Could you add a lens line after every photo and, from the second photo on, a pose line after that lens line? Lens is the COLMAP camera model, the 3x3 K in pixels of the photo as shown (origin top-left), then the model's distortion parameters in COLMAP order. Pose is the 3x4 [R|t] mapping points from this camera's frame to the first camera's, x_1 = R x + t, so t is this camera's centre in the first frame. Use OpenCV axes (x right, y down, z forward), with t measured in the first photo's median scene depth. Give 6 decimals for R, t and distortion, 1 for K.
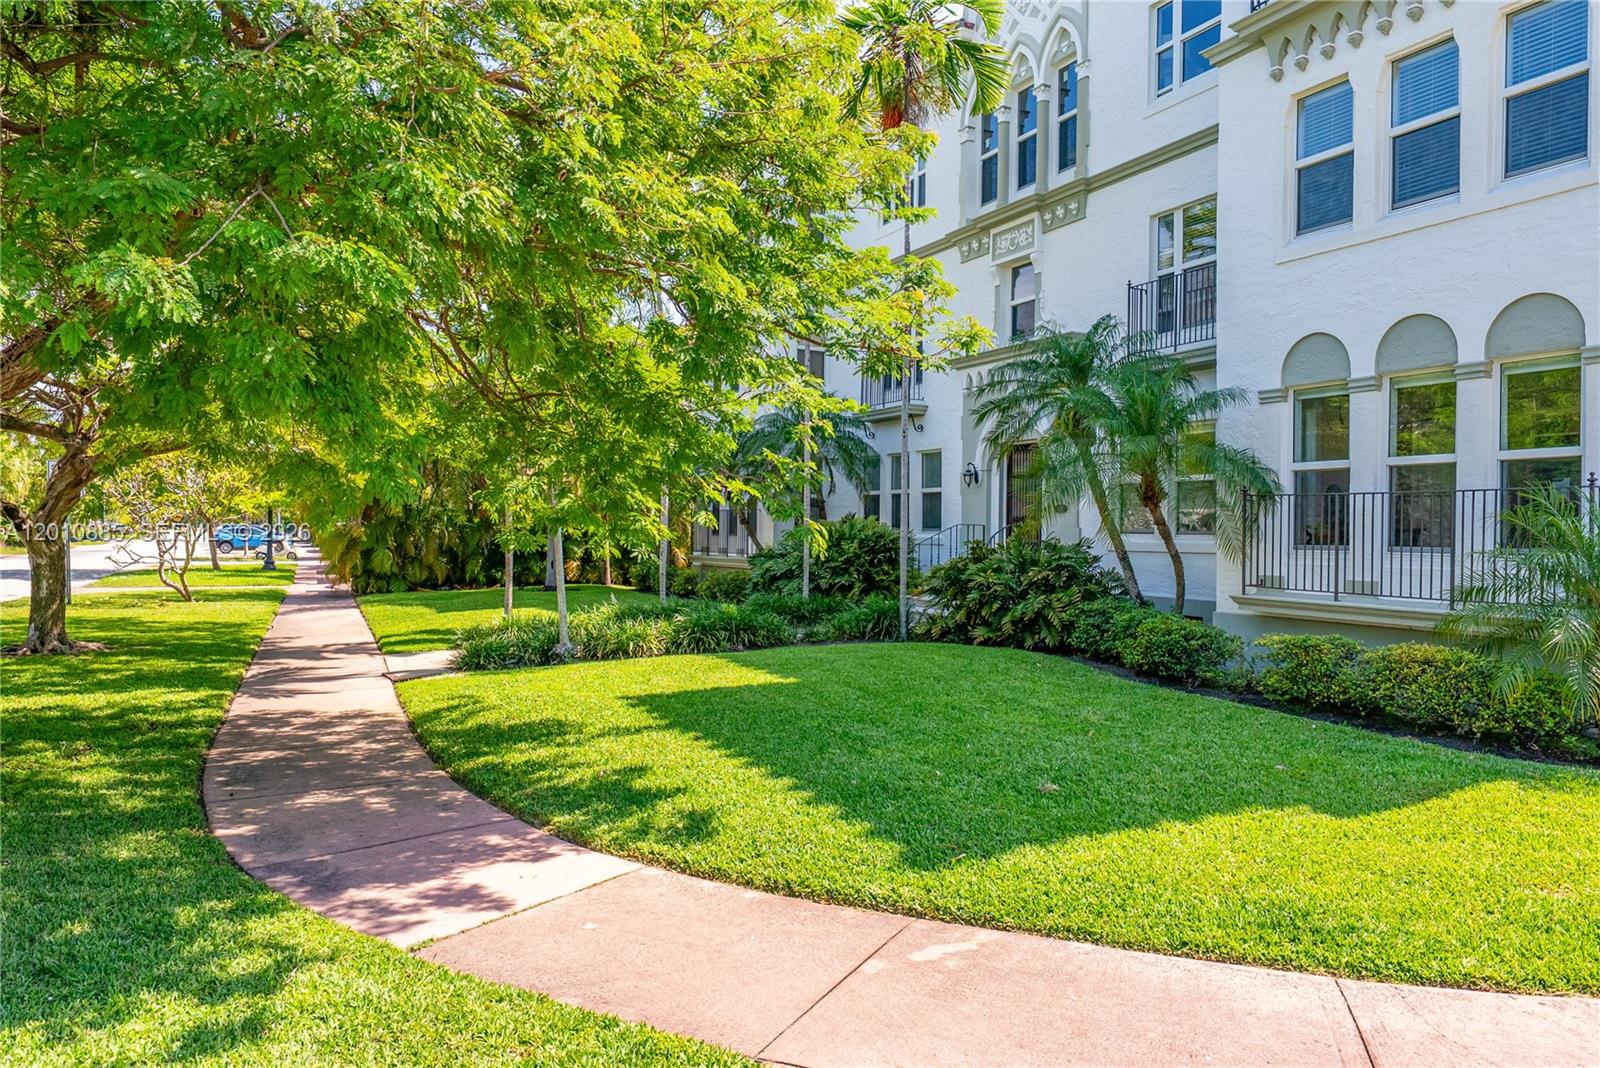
lens RADIAL K [[1079.3, 0, 797.2], [0, 1079.3, 533.8], [0, 0, 1]] dist [0.001672, -0.001432]
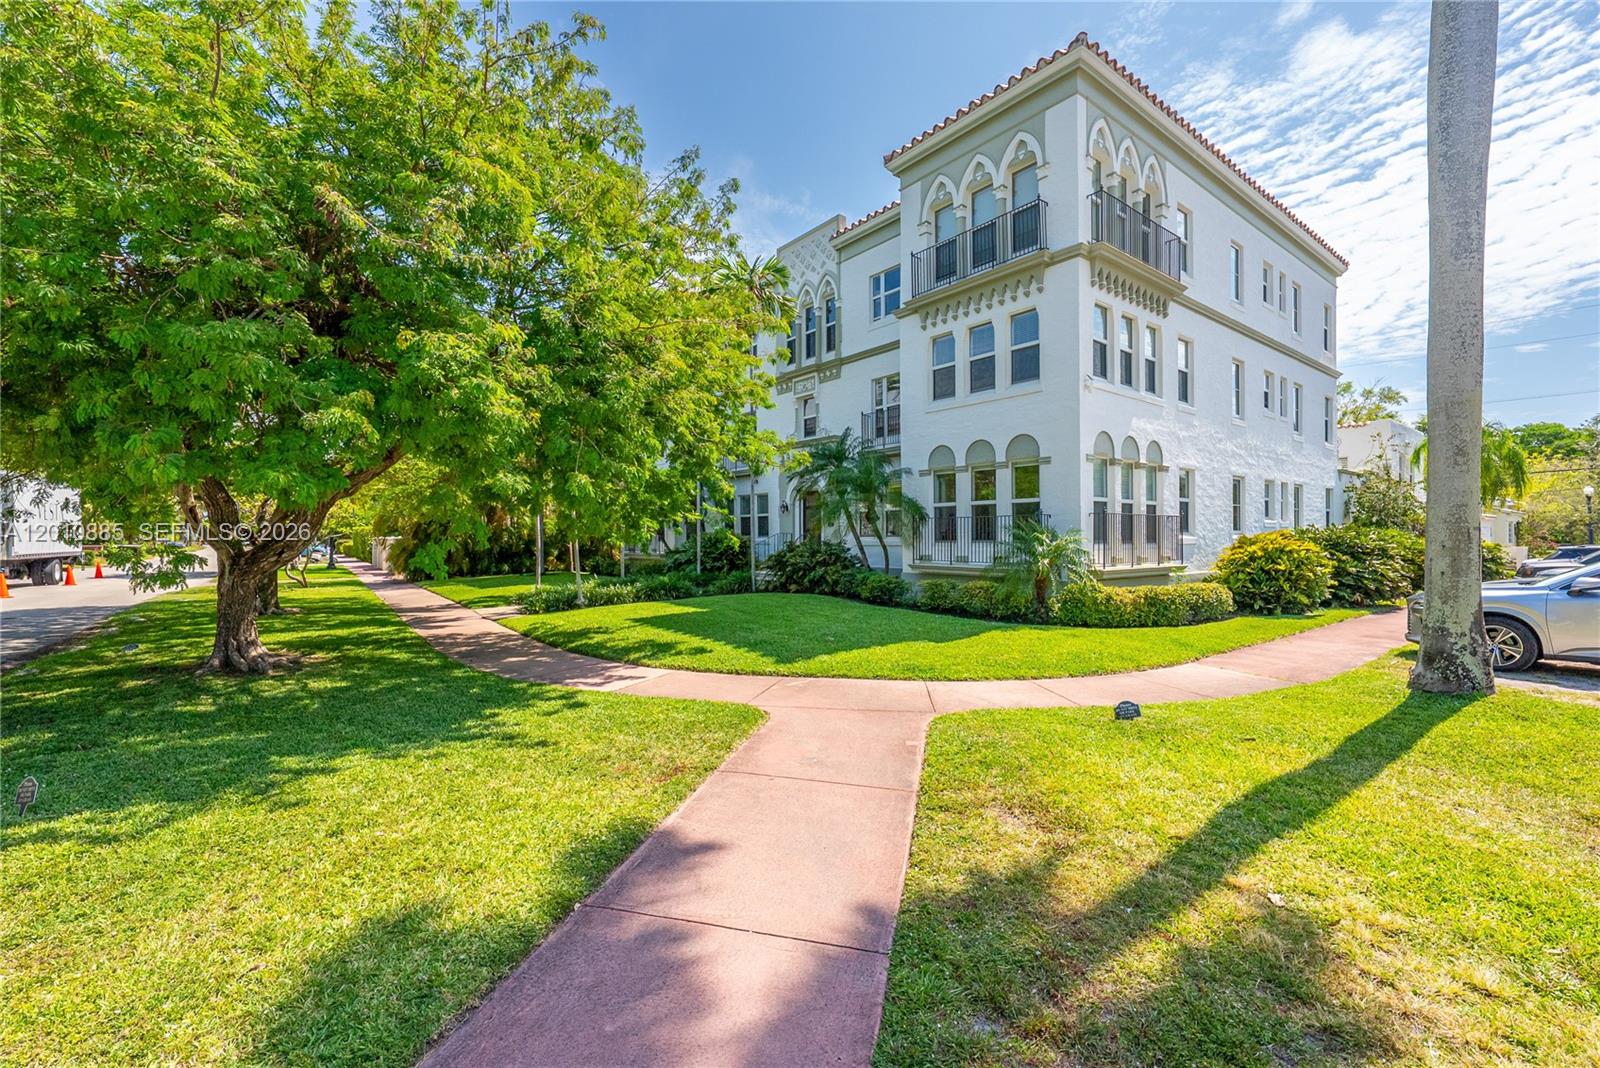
lens RADIAL K [[687.5, 0, 802.0], [0, 687.5, 537.8], [0, 0, 1]] dist [-0.000113, 0.000002]
pose [[0.979720, -0.016052, 0.199729, -0.072862], [0.016374, 0.999866, 0.000039, 0.000188], [-0.199703, 0.003232, 0.979851, -0.274185]]
